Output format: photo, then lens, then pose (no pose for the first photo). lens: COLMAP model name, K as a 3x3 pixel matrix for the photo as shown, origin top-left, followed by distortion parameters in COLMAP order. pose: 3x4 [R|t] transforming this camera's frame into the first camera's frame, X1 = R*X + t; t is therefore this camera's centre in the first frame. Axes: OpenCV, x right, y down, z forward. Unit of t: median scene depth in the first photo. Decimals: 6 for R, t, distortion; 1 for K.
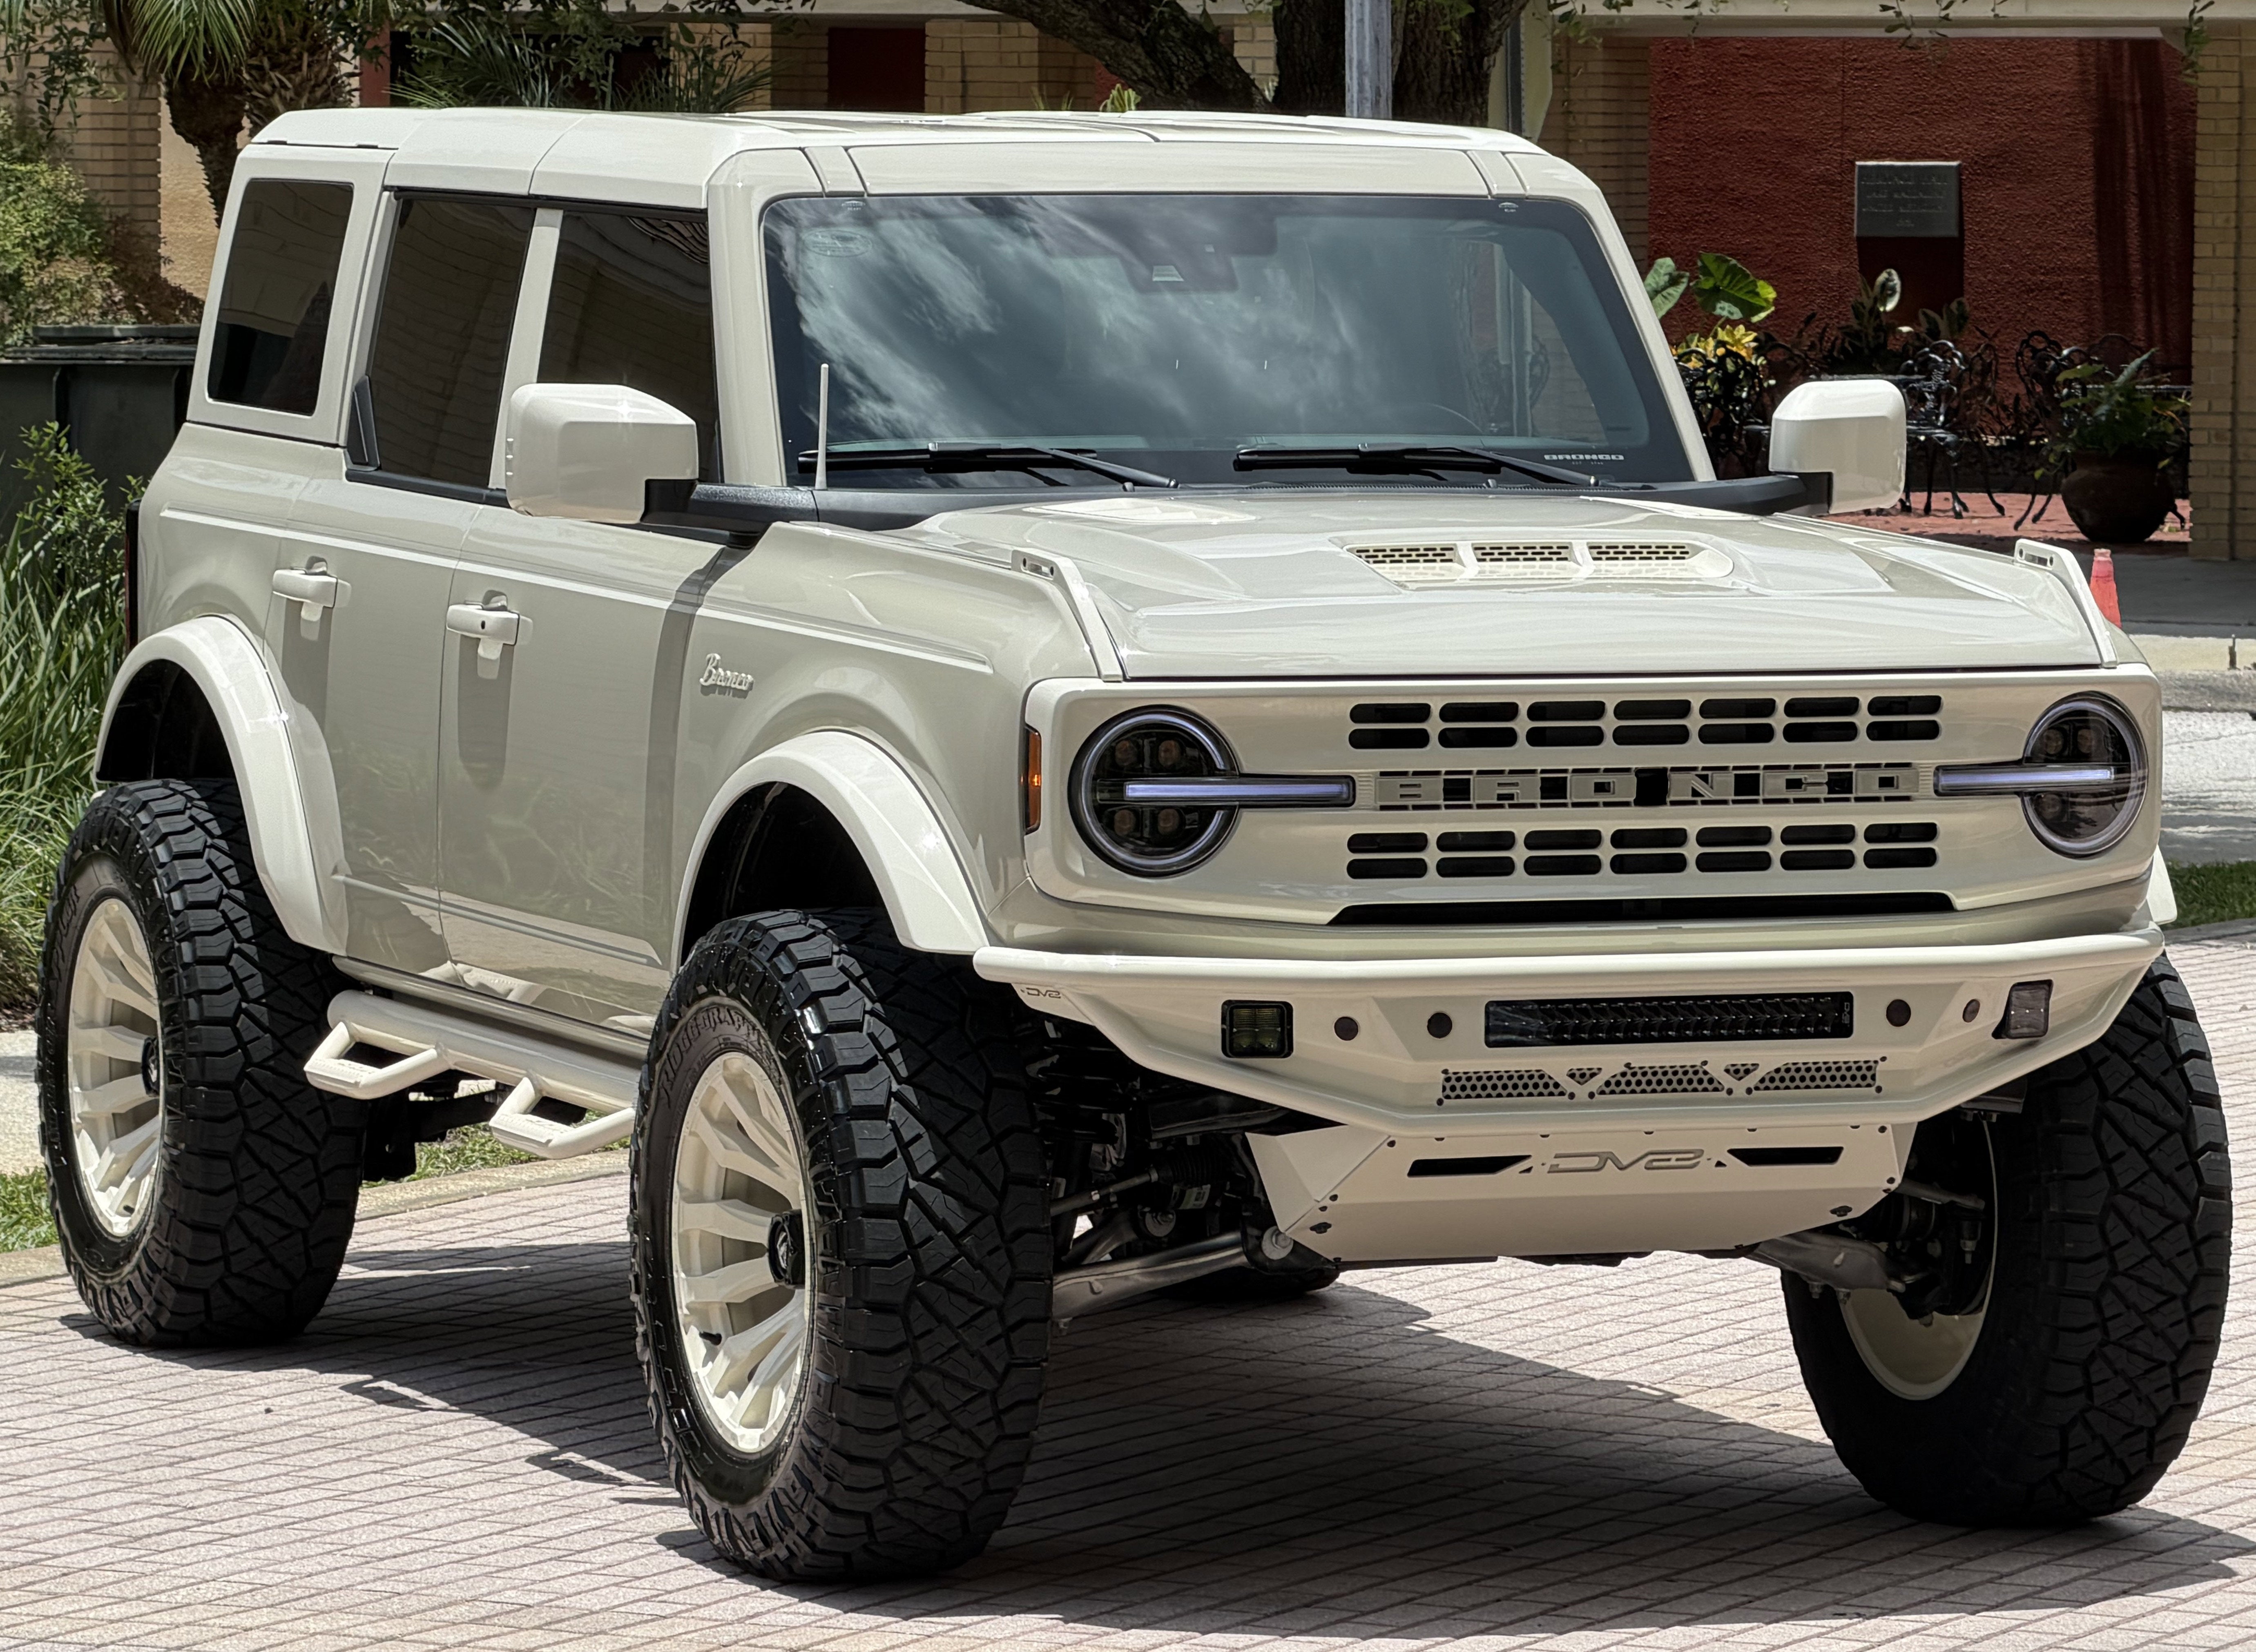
lens RADIAL K [[11371.1, 0, 695.1], [0, 11371.1, 827.4], [0, 0, 1]] dist [-0.077181, -1.826030]
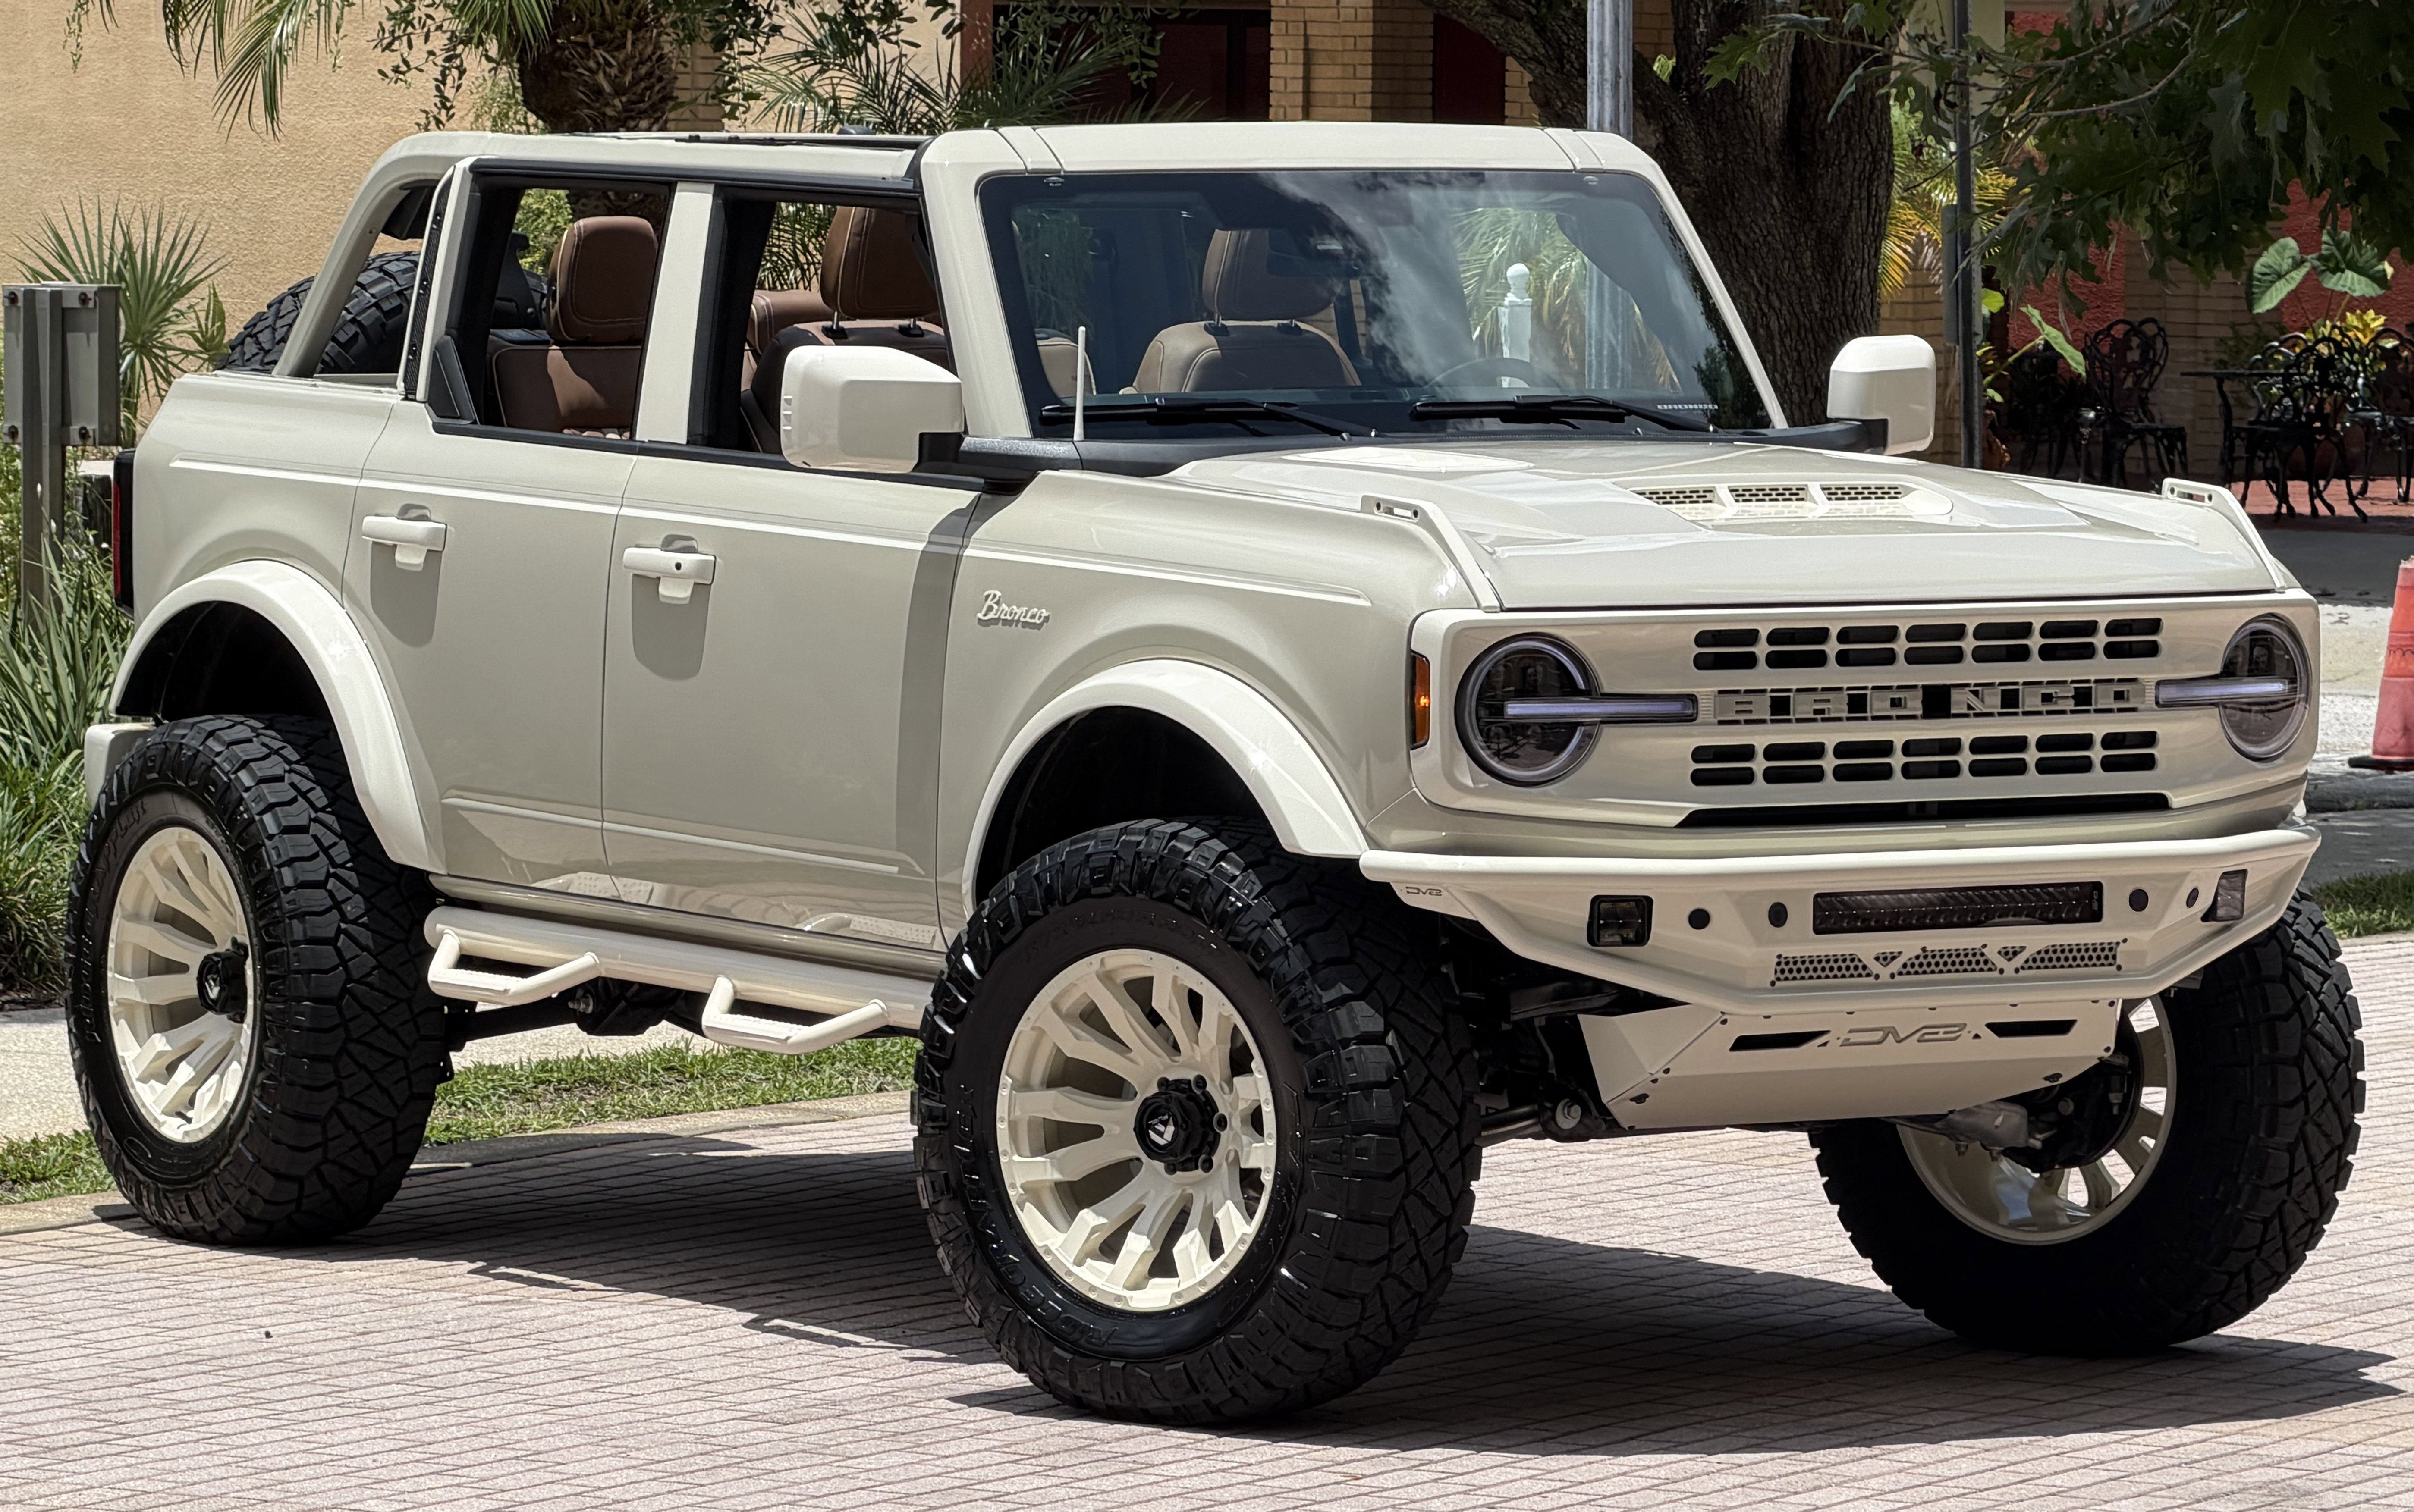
lens RADIAL K [[12394.1, 0, 1256.7], [0, 12394.1, 756.6], [0, 0, 1]] dist [1.170021, -171.237401]
pose [[0.973323, -0.011115, 0.229169, -0.262251], [0.011584, 0.999933, -0.000700, 0.001936], [-0.229146, 0.003336, 0.973386, -0.181390]]
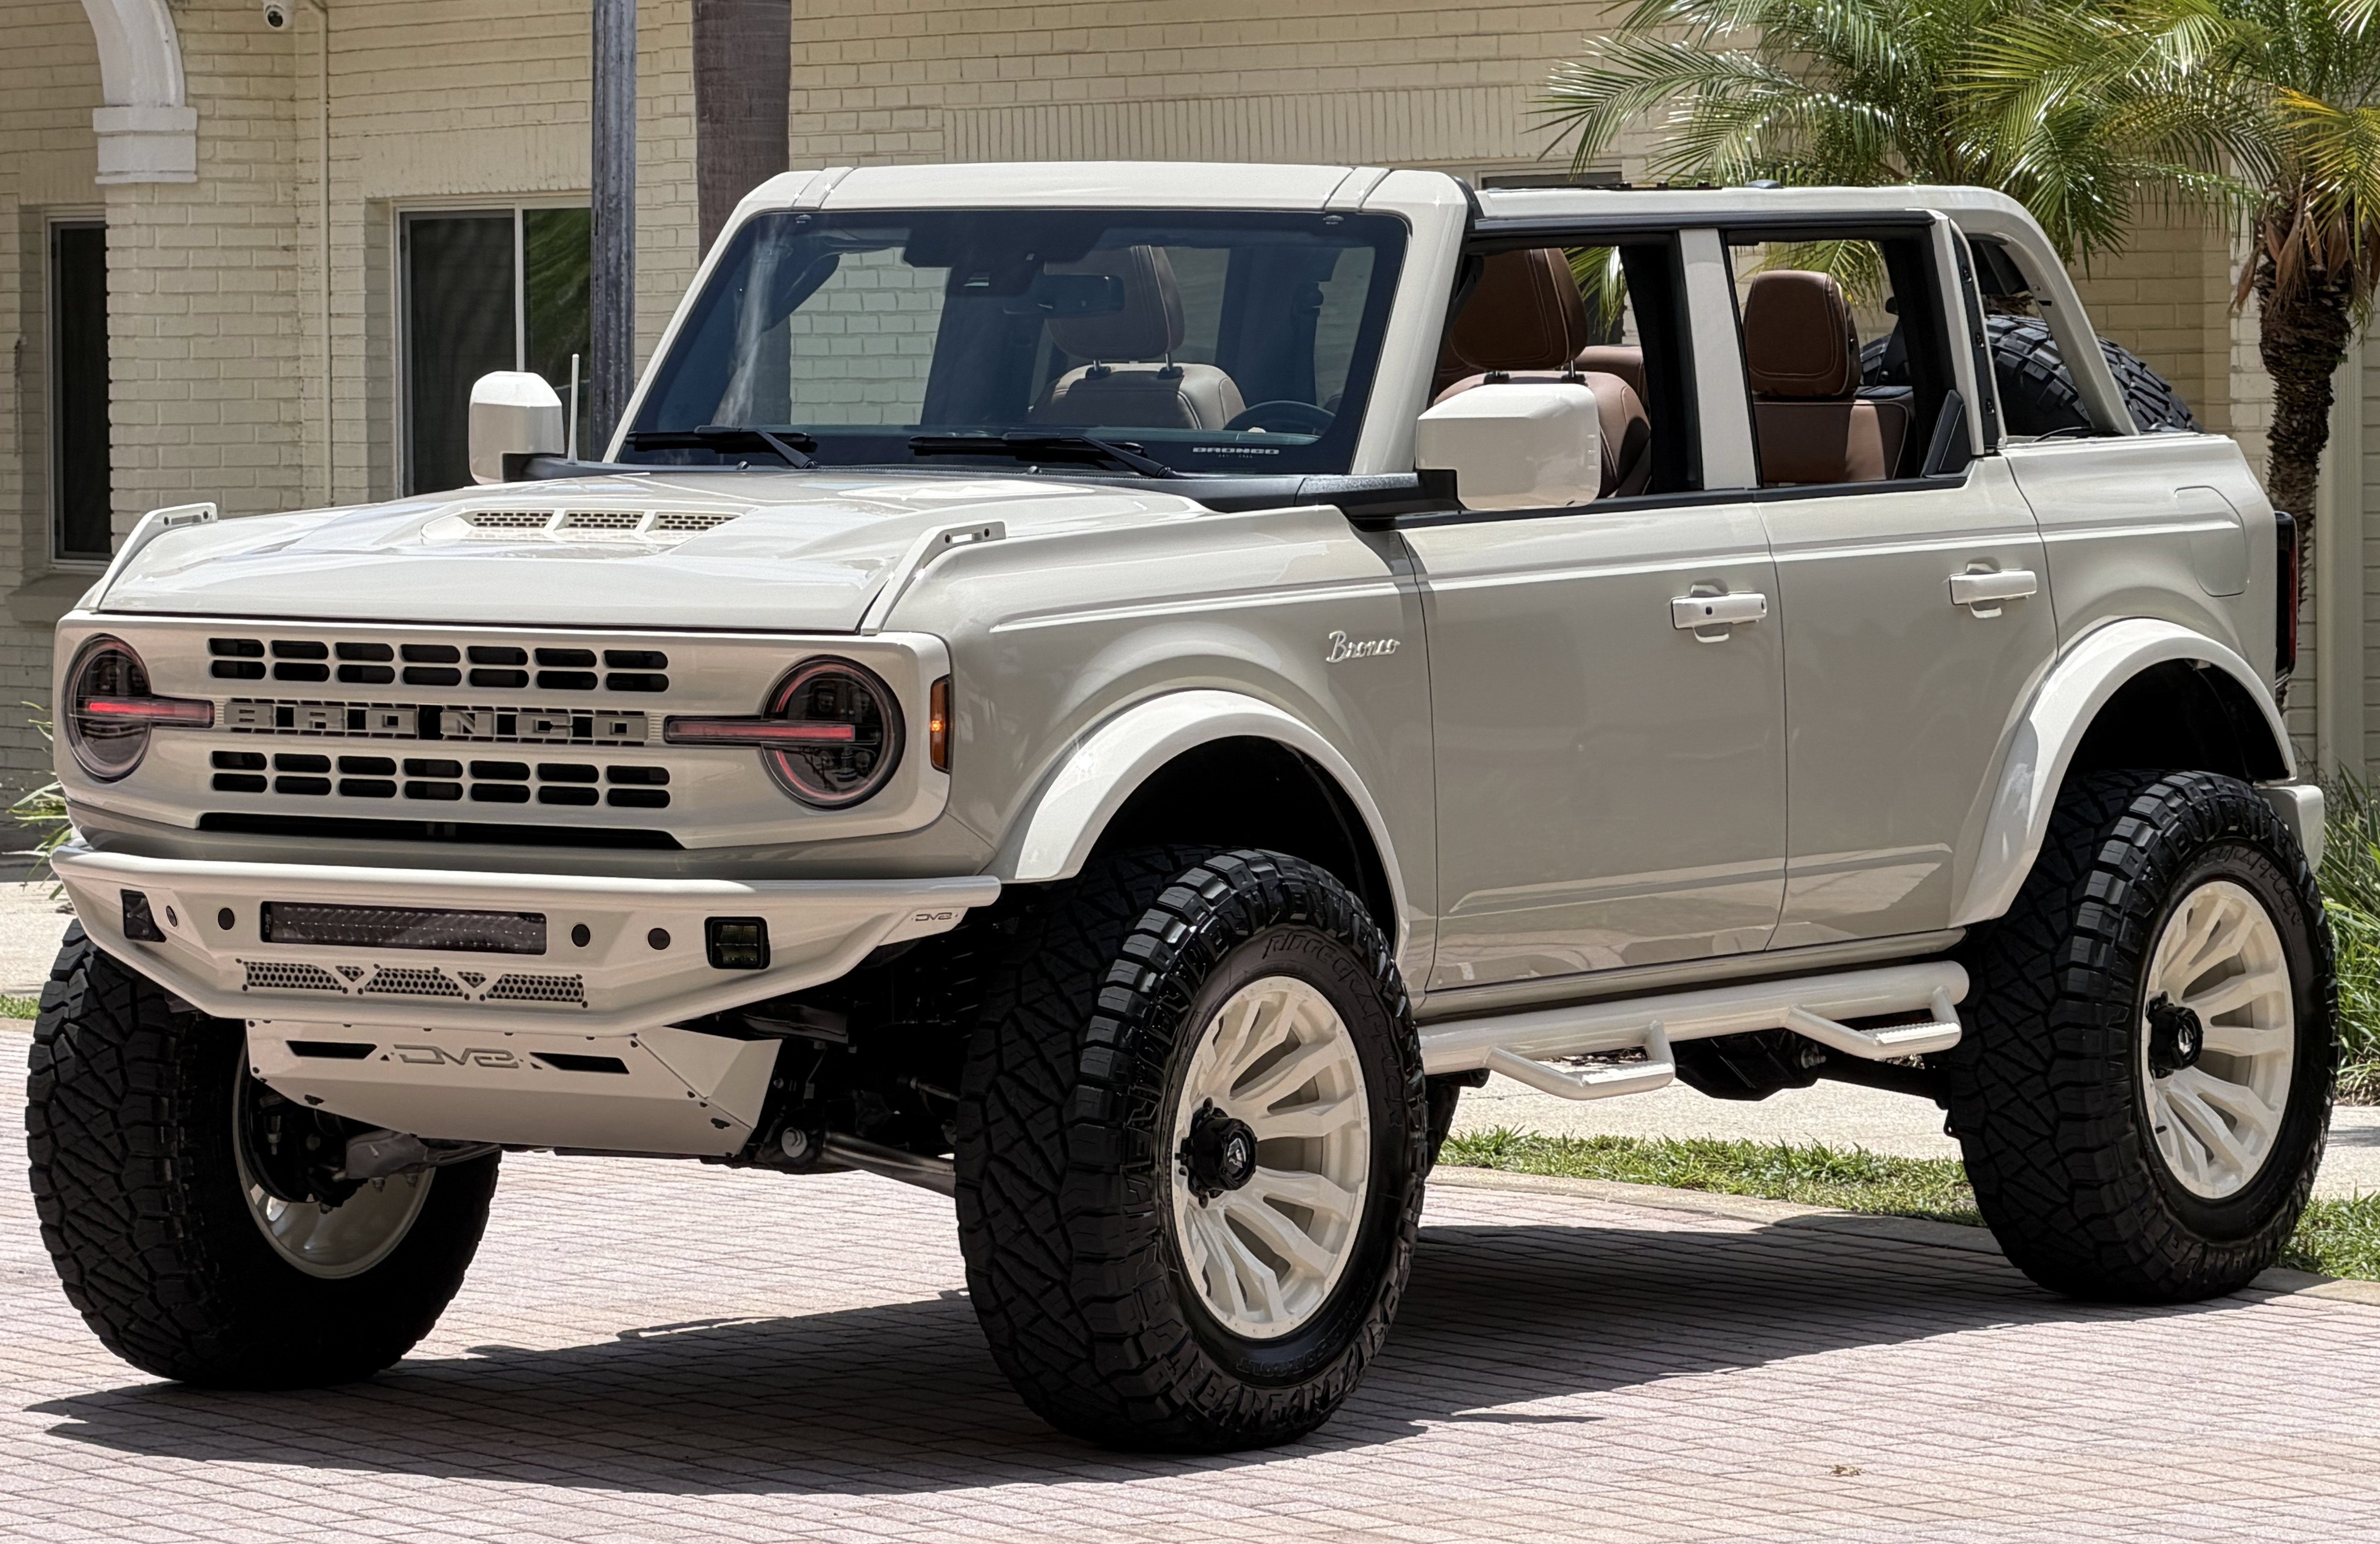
lens RADIAL K [[10092.1, 0, 1316.5], [0, 10092.1, 592.2], [0, 0, 1]] dist [-0.829402, 56.923873]
pose [[0.614403, 0.022549, -0.788670, 0.921362], [-0.051824, 0.998586, -0.011822, -0.009198], [0.787289, 0.048136, 0.614703, 0.453347]]
